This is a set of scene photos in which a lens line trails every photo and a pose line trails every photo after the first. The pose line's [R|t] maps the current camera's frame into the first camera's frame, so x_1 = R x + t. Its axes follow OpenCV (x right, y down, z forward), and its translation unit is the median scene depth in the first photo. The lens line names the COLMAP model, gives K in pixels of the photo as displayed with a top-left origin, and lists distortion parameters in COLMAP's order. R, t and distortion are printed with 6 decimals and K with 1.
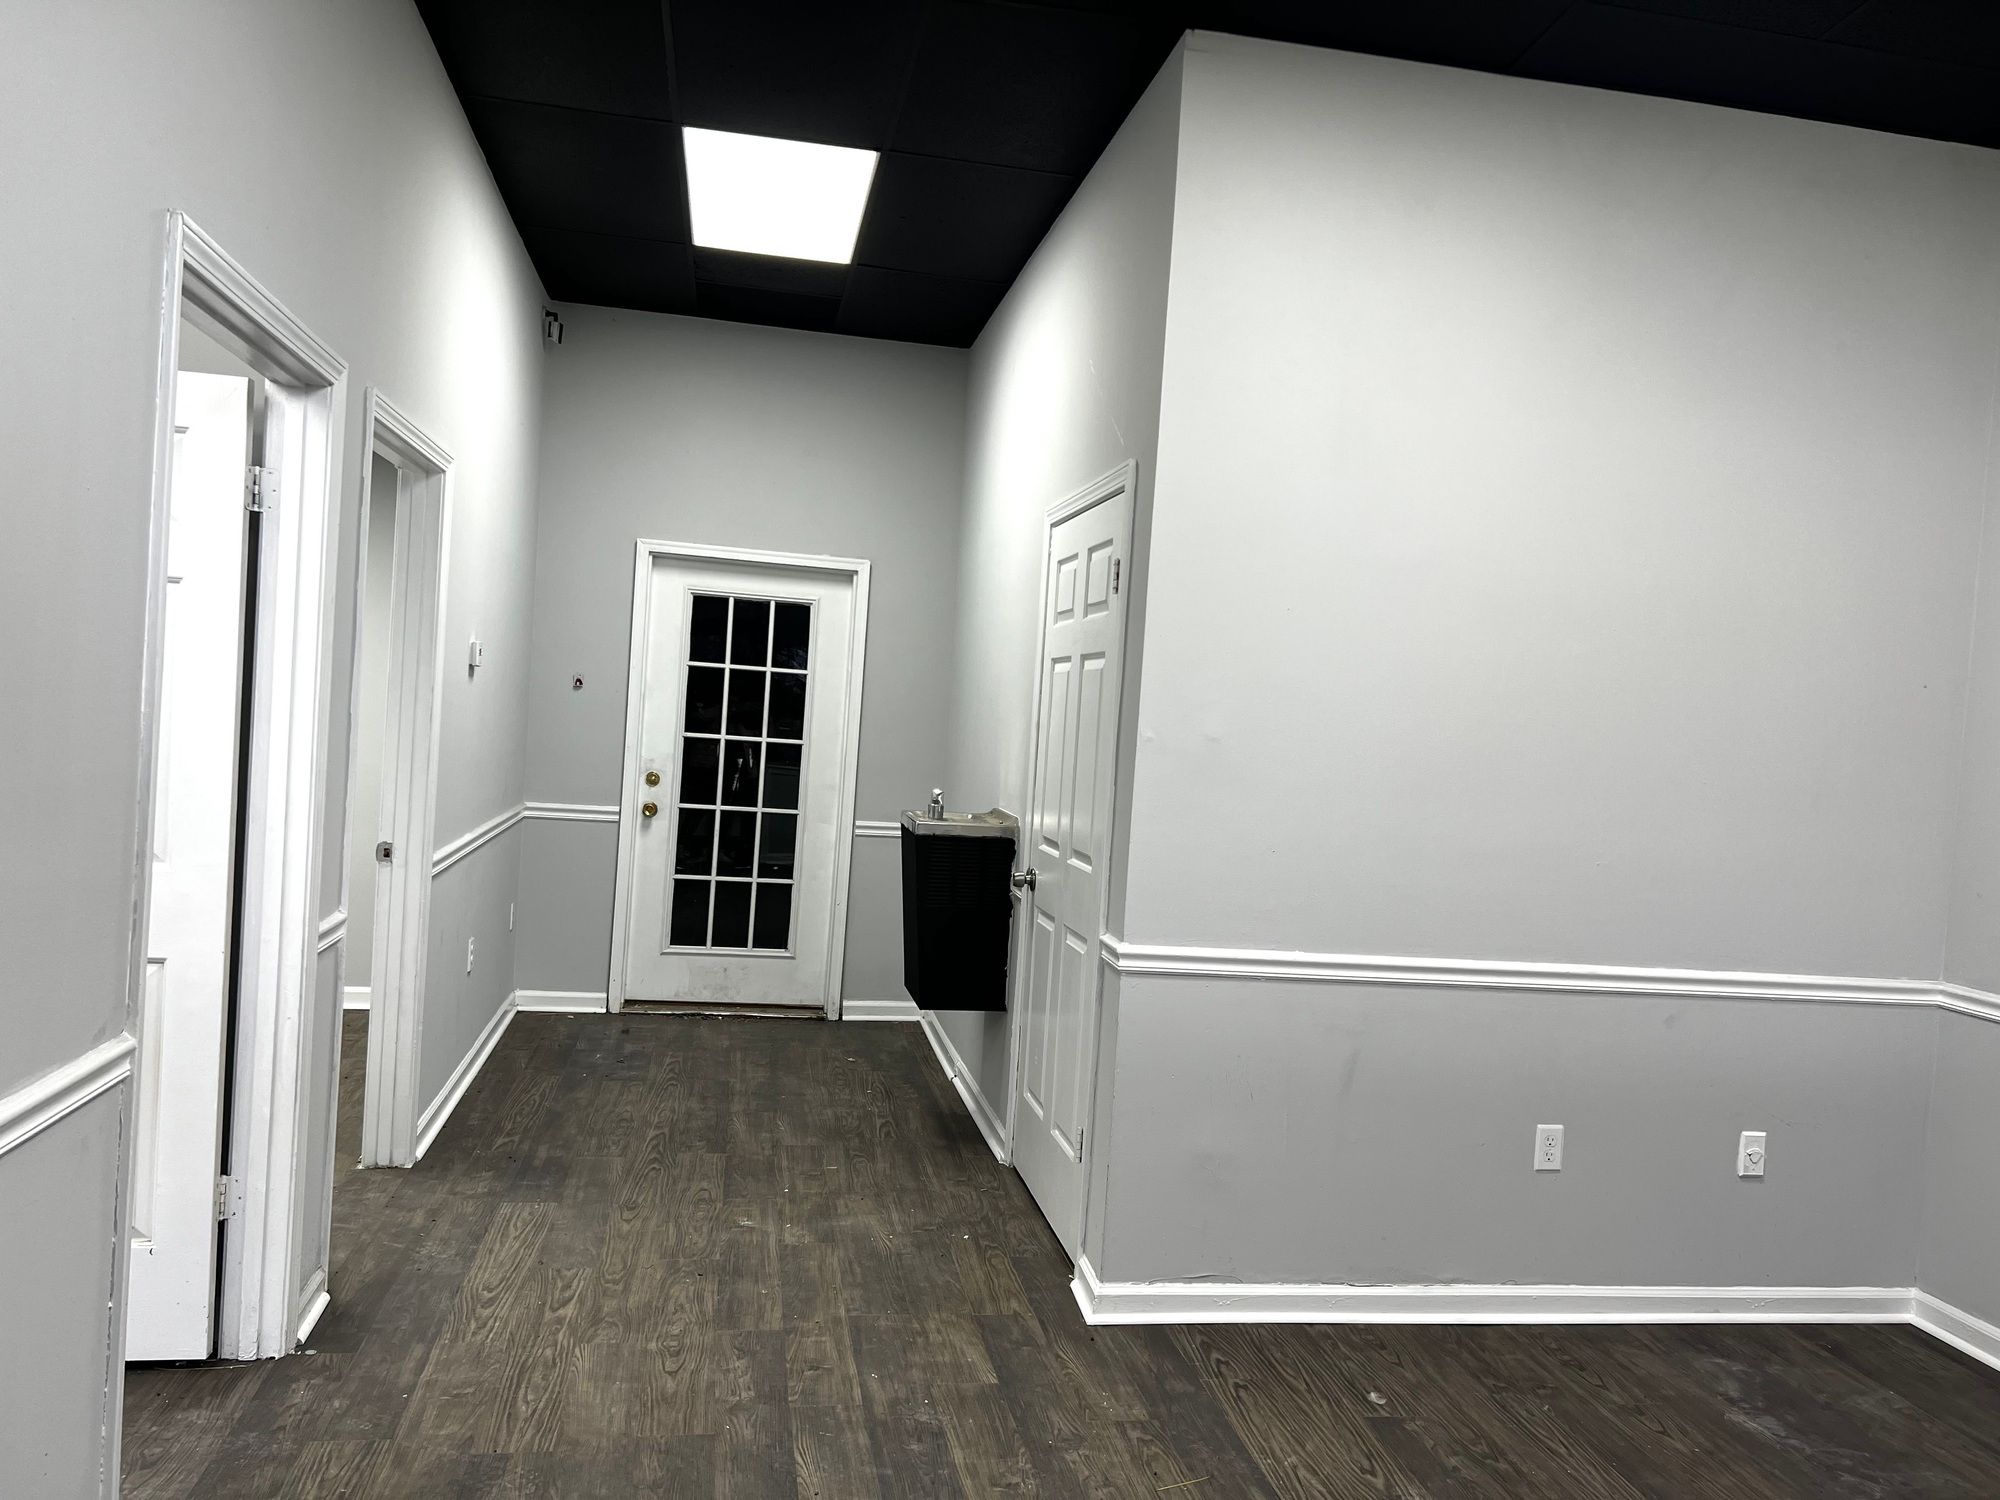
lens RADIAL K [[1522.7, 0, 1000.0], [0, 1522.7, 750.0], [0, 0, 1]] dist [0.053162, -0.034976]
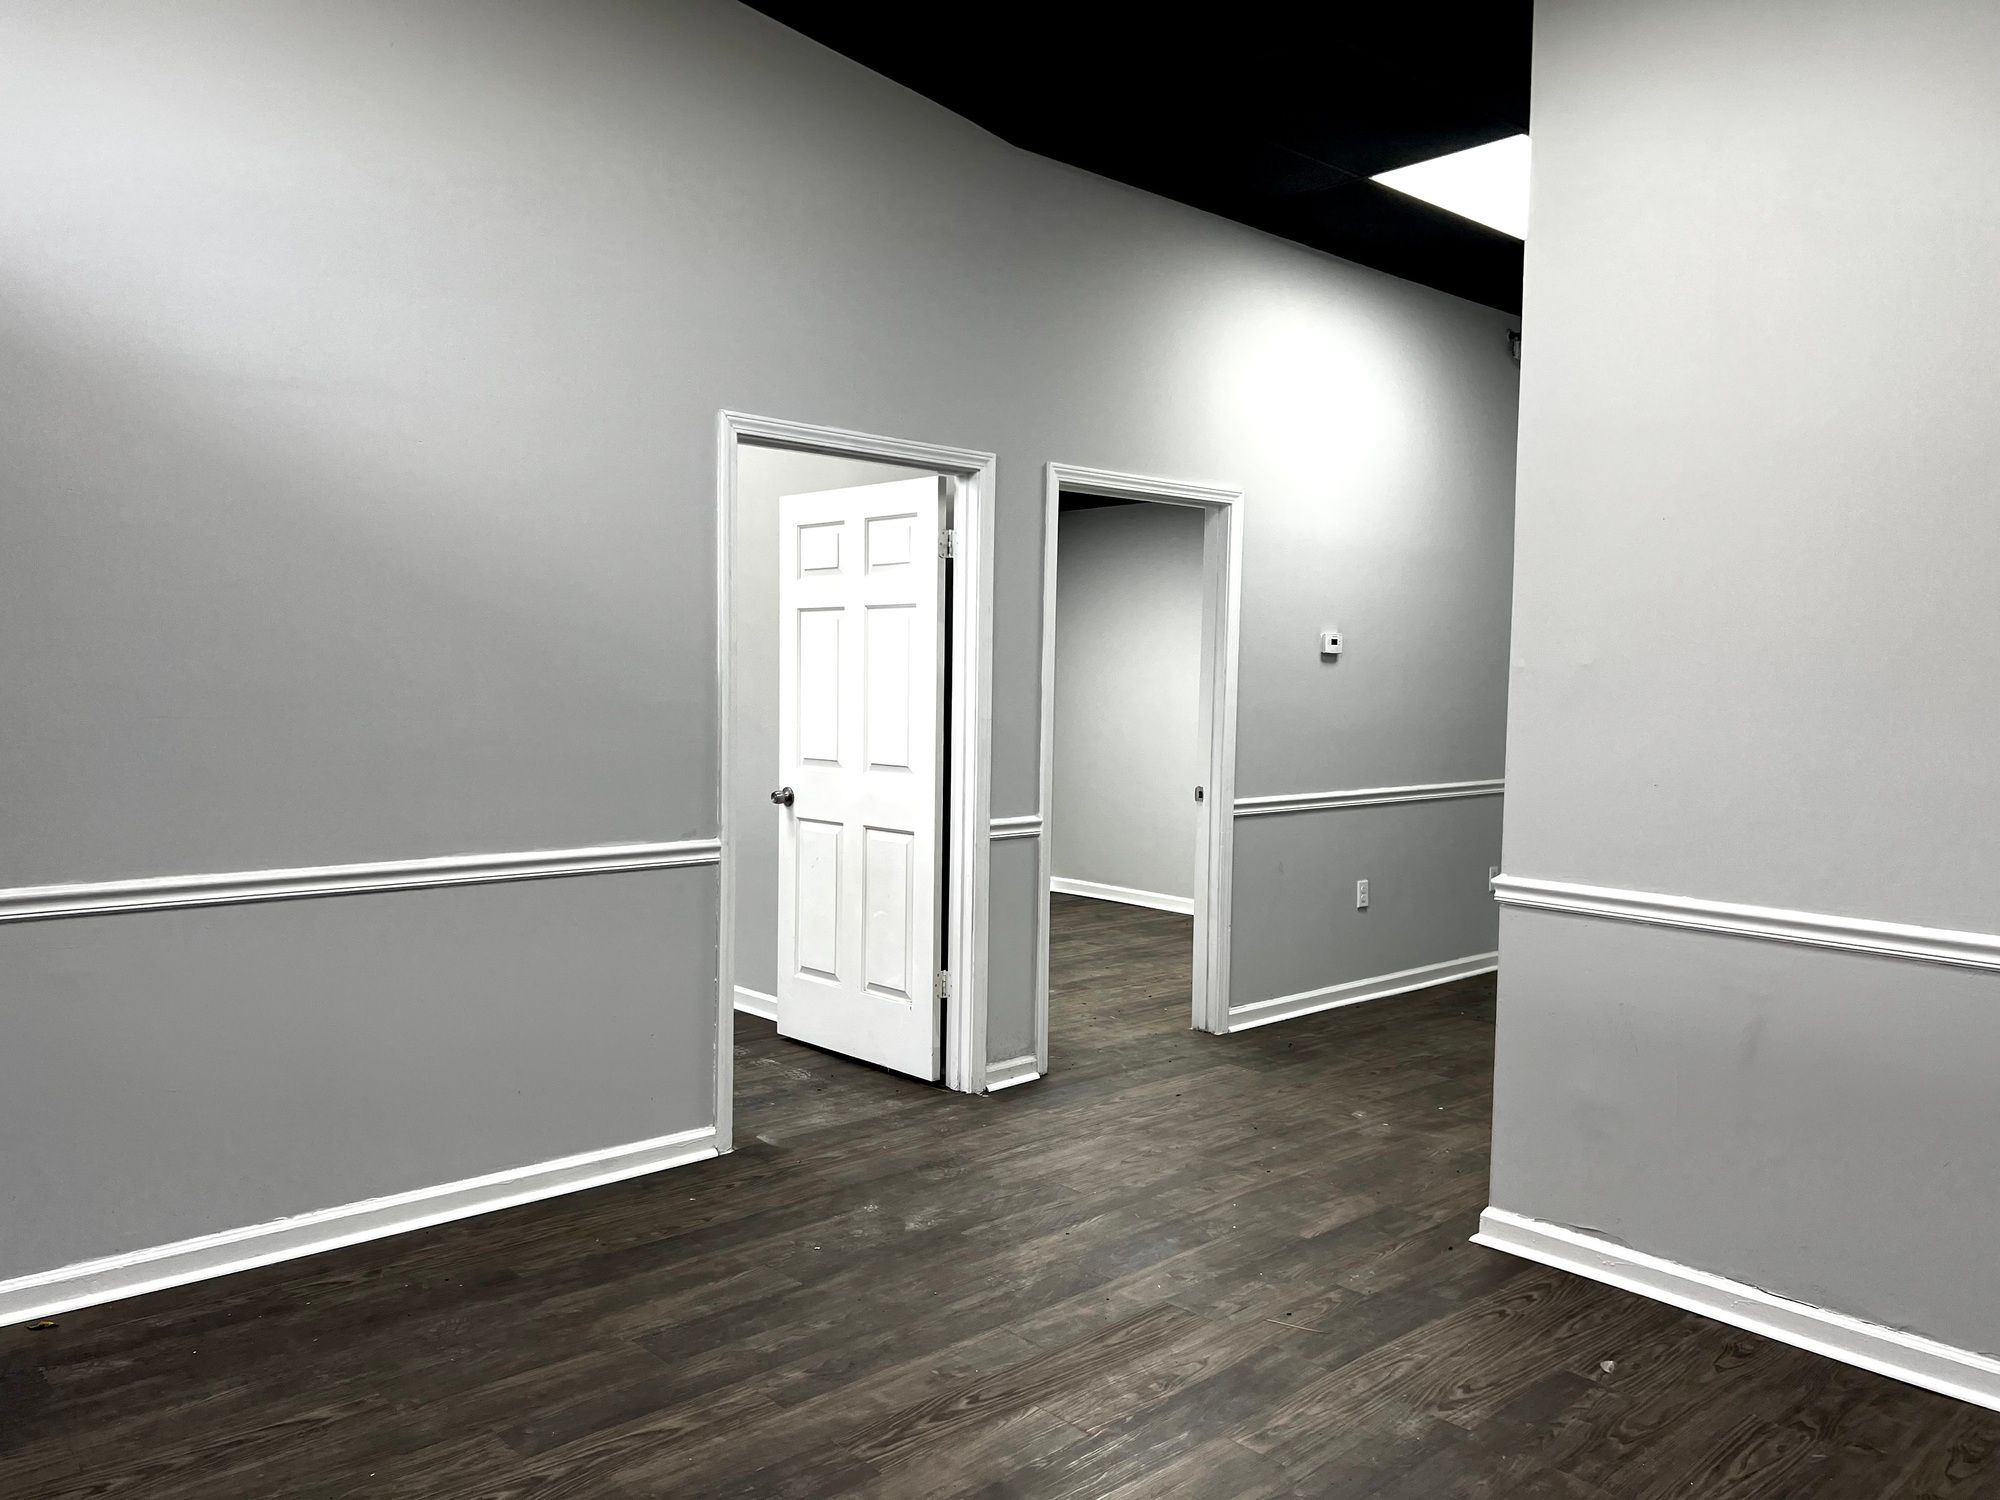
lens RADIAL K [[1522.7, 0, 1000.0], [0, 1522.7, 750.0], [0, 0, 1]] dist [0.053162, -0.034976]
pose [[0.525066, -0.015824, -0.850914, 0.773924], [-0.004785, 0.999756, -0.021544, 0.069514], [0.851048, 0.015384, 0.524862, 0.186538]]
